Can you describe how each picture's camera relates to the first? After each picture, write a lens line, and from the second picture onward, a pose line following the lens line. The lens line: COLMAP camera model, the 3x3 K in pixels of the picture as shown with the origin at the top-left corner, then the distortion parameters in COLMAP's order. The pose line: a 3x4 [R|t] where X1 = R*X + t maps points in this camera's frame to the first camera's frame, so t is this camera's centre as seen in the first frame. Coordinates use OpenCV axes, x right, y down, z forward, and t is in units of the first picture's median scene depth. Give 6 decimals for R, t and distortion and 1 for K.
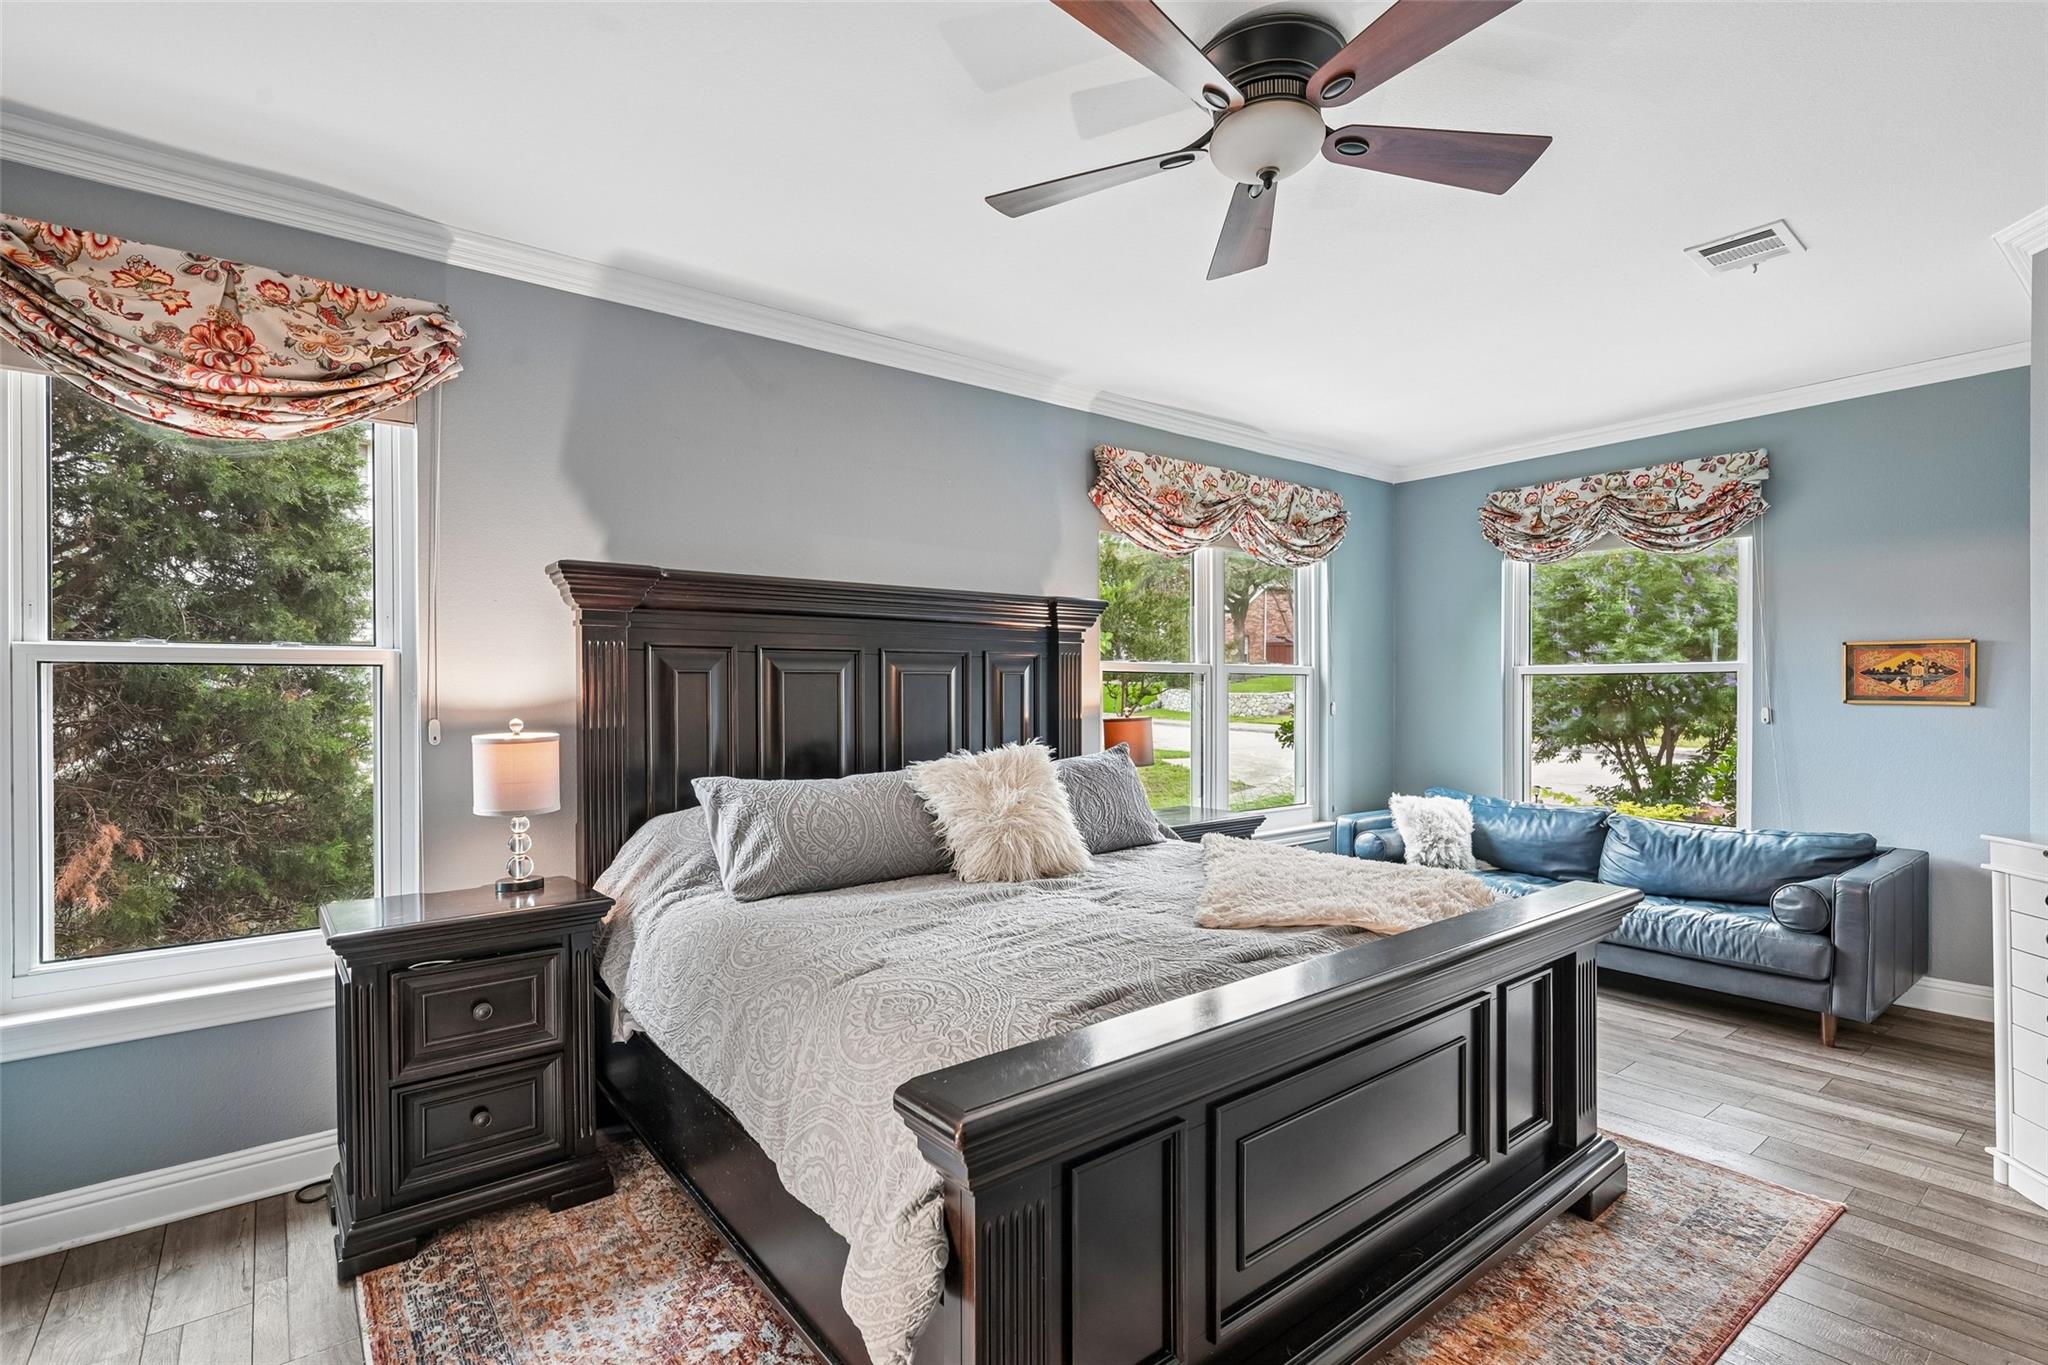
lens RADIAL K [[979.7, 0, 1029.0], [0, 979.7, 689.2], [0, 0, 1]] dist [0.013696, -0.000520]
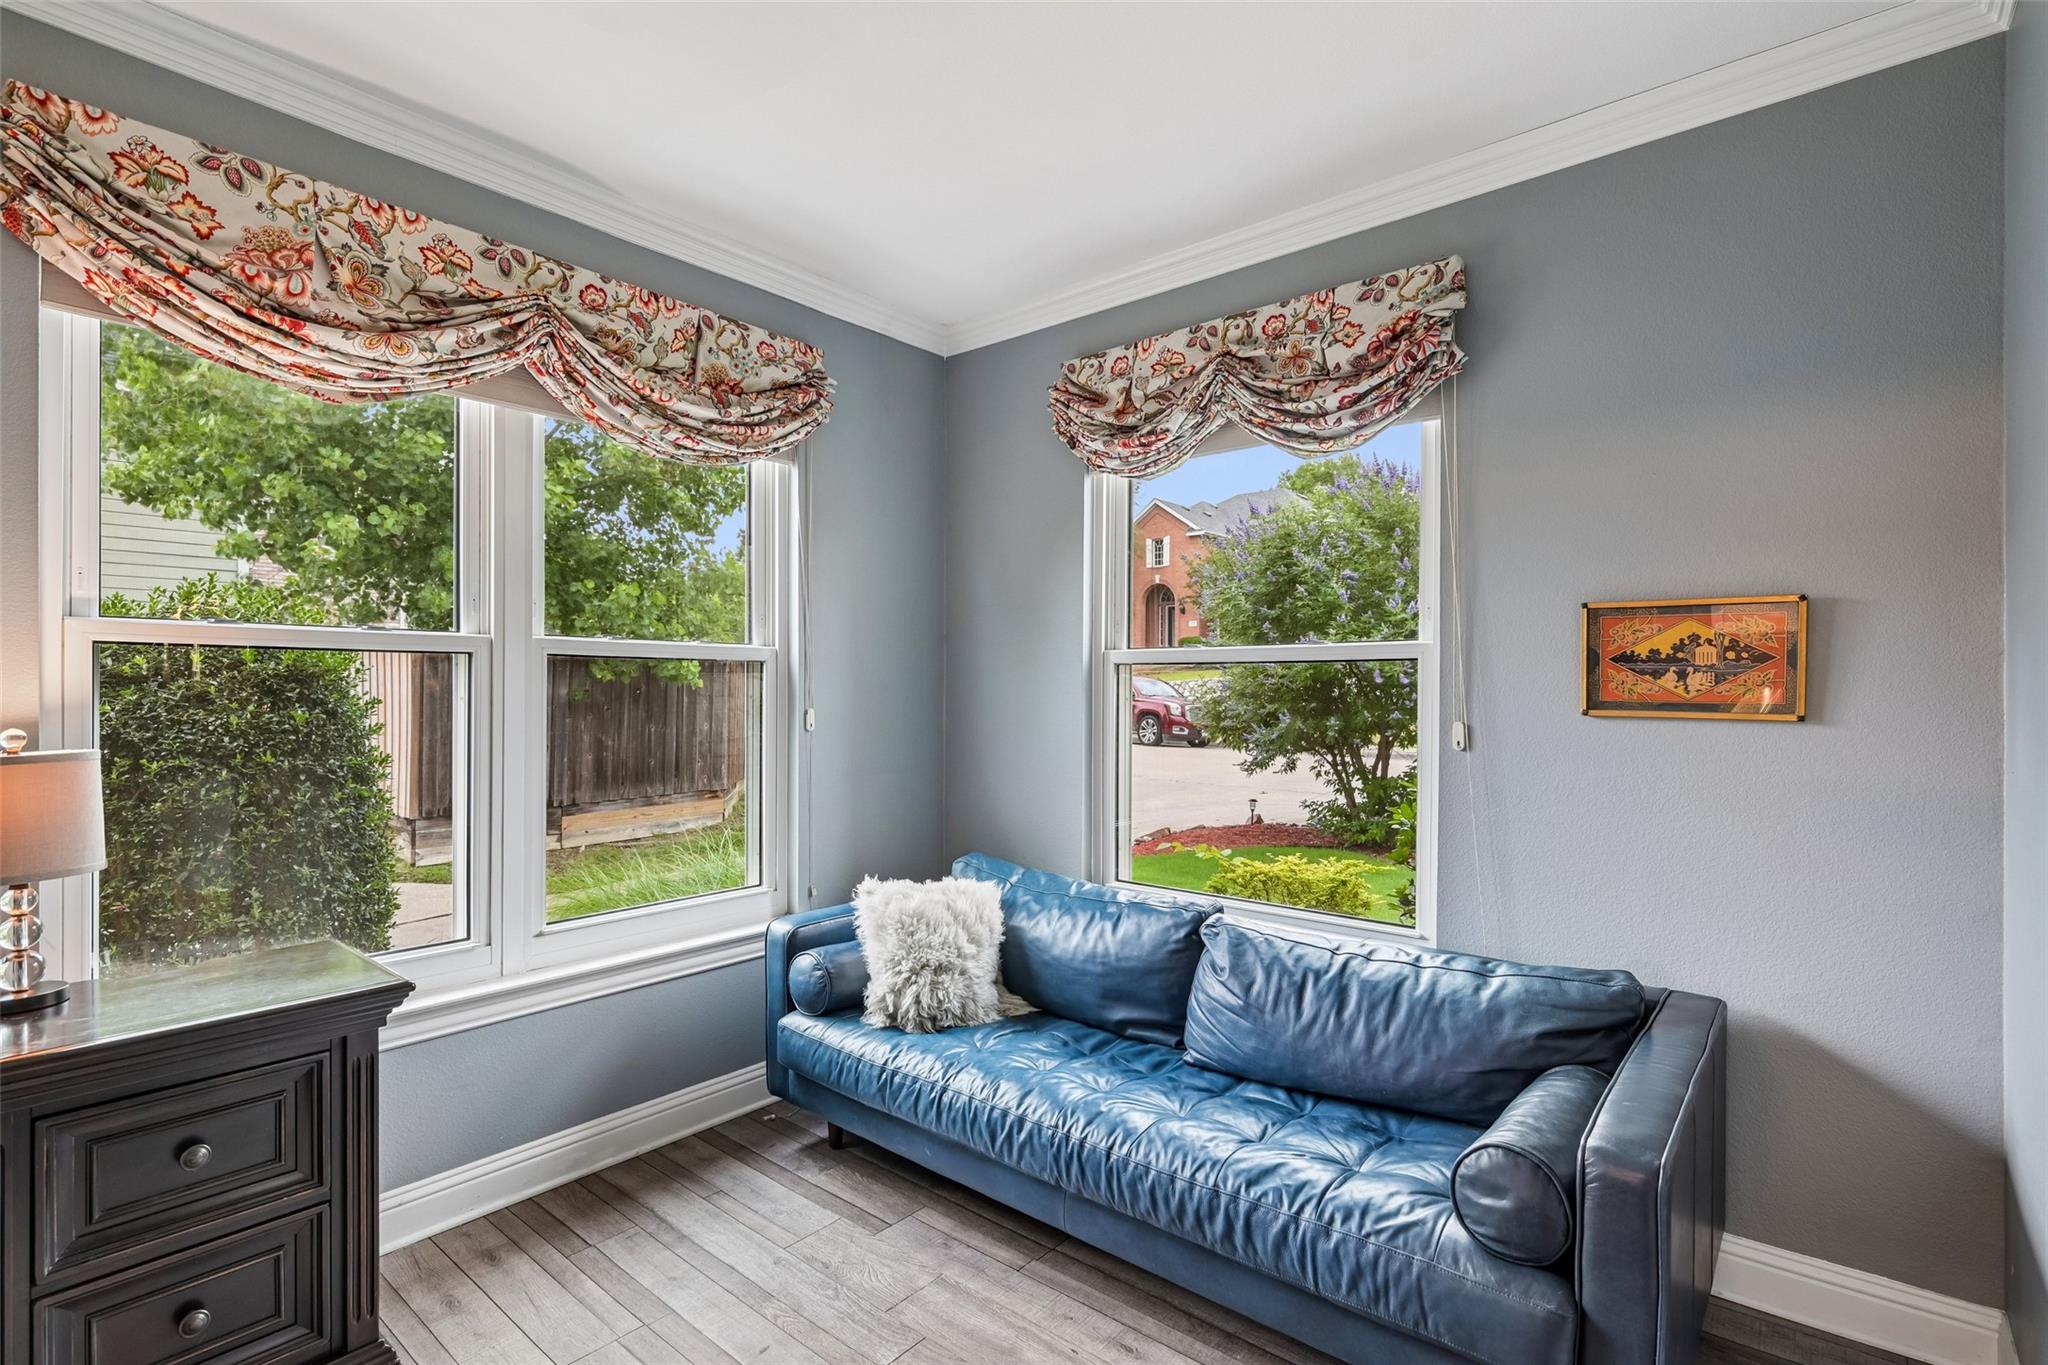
lens RADIAL K [[979.7, 0, 1020.6], [0, 979.7, 683.8], [0, 0, 1]] dist [0.013696, -0.000520]
pose [[0.981471, 0.005029, 0.191547, 0.381291], [-0.004423, 0.999984, -0.003593, 0.000236], [-0.191562, 0.002680, 0.981477, 0.483421]]
